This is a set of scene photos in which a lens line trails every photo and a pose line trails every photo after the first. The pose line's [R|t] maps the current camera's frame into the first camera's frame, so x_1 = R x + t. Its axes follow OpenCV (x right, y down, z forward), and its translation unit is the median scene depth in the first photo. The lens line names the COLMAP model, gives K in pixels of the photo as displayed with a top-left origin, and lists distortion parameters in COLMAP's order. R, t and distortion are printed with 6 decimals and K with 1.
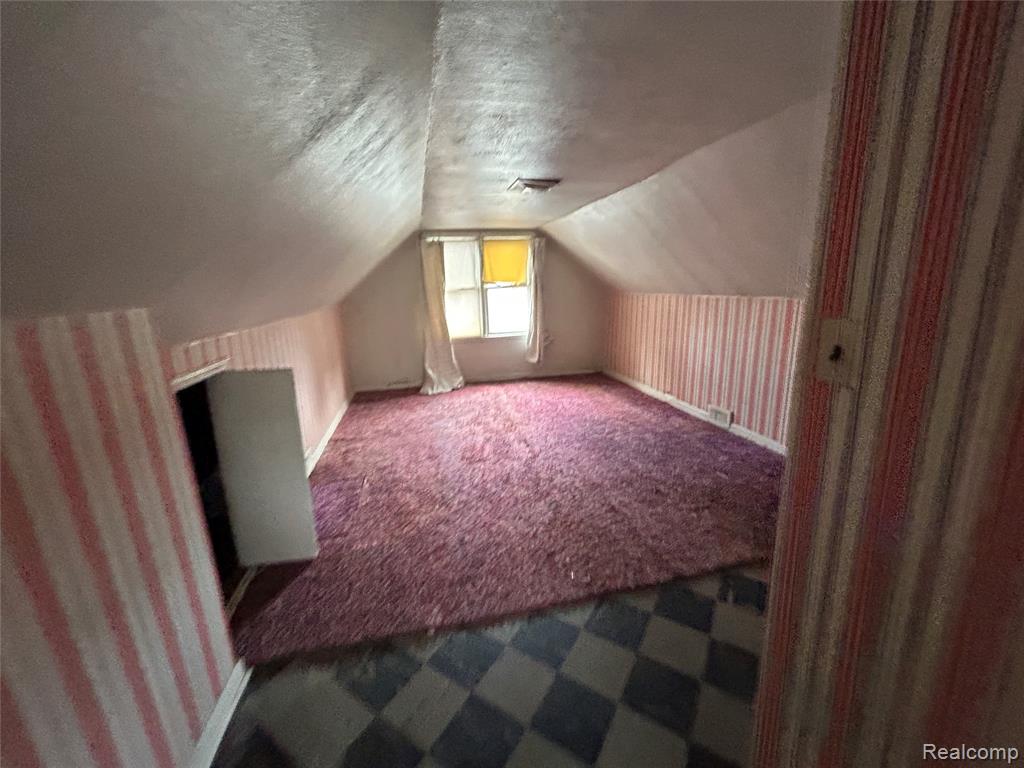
lens RADIAL K [[410.6, 0, 510.9], [0, 410.6, 388.7], [0, 0, 1]] dist [0.000163, -0.000272]
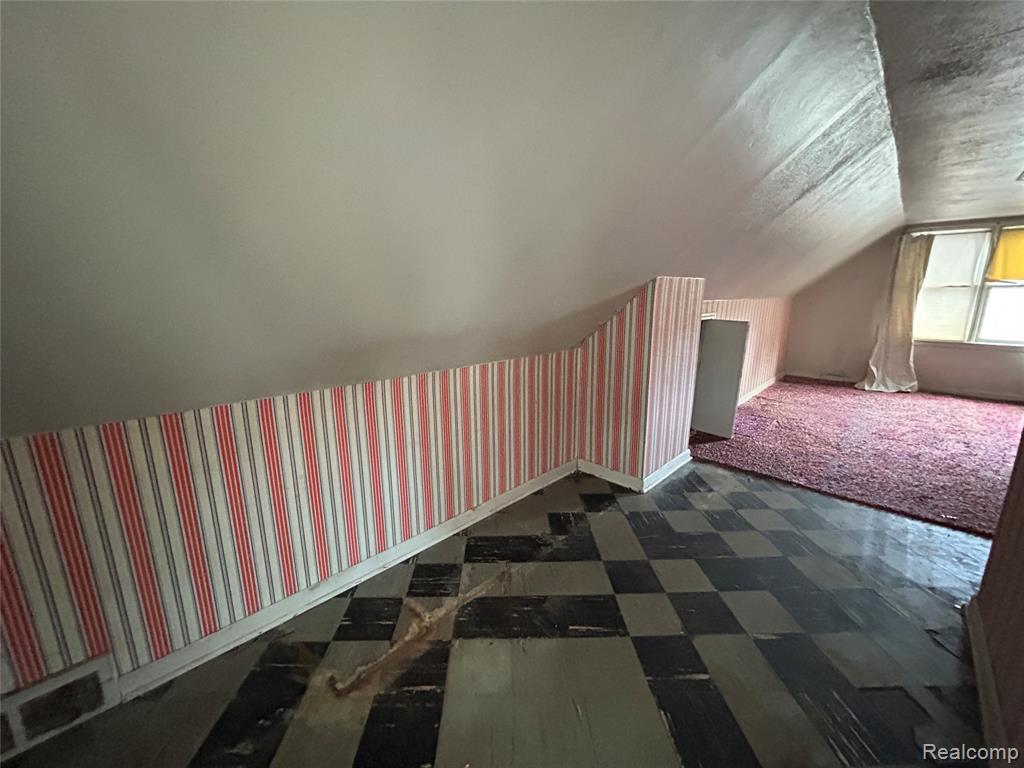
lens RADIAL K [[410.6, 0, 513.5], [0, 410.6, 382.4], [0, 0, 1]] dist [0.000163, -0.000272]
pose [[0.554241, 0.207174, -0.806161, 0.211849], [-0.224465, 0.969848, 0.094919, 0.152835], [0.801519, 0.128347, 0.584033, -0.452522]]
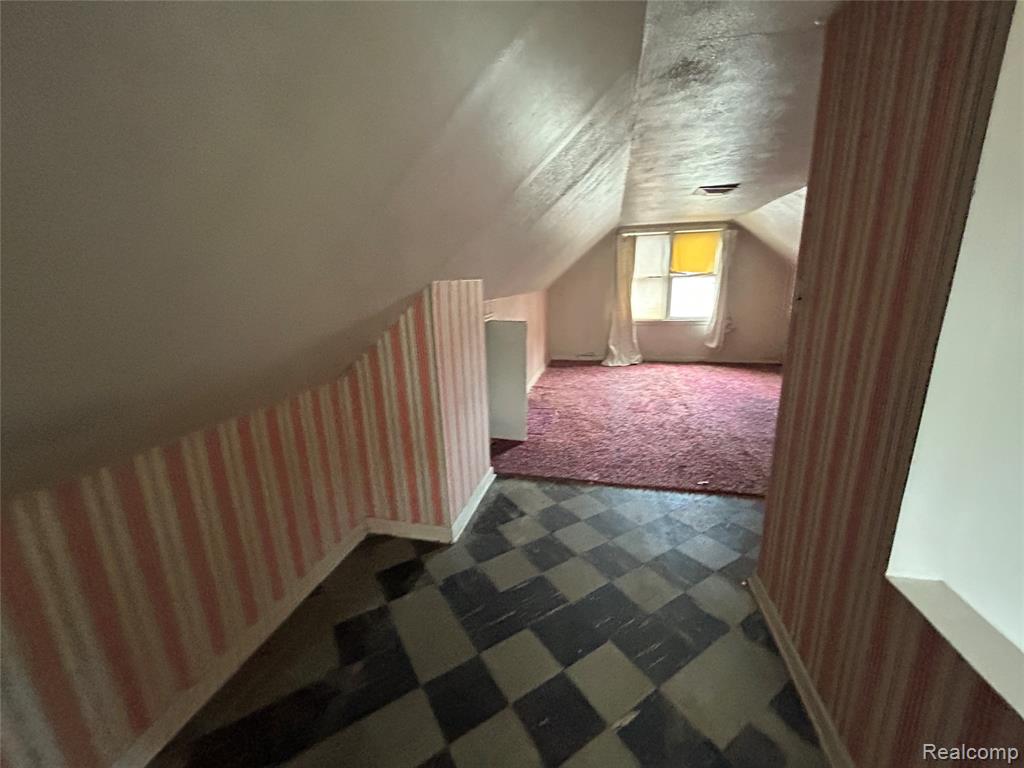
lens RADIAL K [[410.6, 0, 513.1], [0, 410.6, 385.1], [0, 0, 1]] dist [0.000163, -0.000272]
pose [[0.901581, 0.113599, -0.417430, 0.084528], [-0.109653, 0.993405, 0.033511, 0.095909], [0.418484, 0.015559, 0.908091, -0.319080]]
